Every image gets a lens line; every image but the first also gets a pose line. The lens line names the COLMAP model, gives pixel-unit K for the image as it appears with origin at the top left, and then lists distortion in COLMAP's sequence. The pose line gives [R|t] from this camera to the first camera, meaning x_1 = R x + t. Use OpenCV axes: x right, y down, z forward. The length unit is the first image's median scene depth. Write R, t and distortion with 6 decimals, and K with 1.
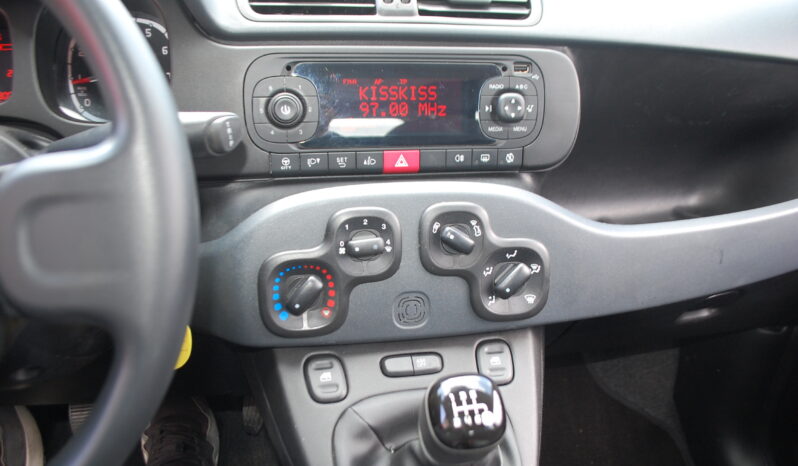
lens RADIAL K [[613.0, 0, 398.9], [0, 613.0, 246.2], [0, 0, 1]] dist [-0.048135, -0.024829]
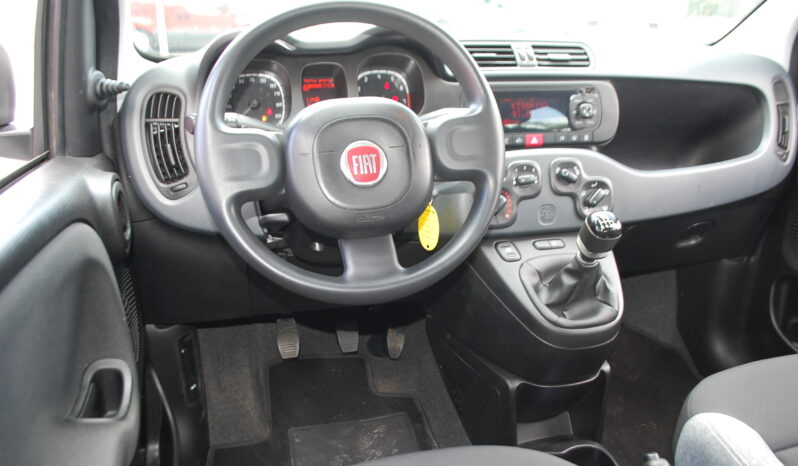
lens RADIAL K [[660.6, 0, 398.3], [0, 660.6, 232.4], [0, 0, 1]] dist [-0.059723, -0.018849]
pose [[0.996090, -0.051107, 0.072066, -0.590897], [0.059716, 0.990624, -0.122874, 0.381862], [-0.065110, 0.126697, 0.989802, -0.993603]]
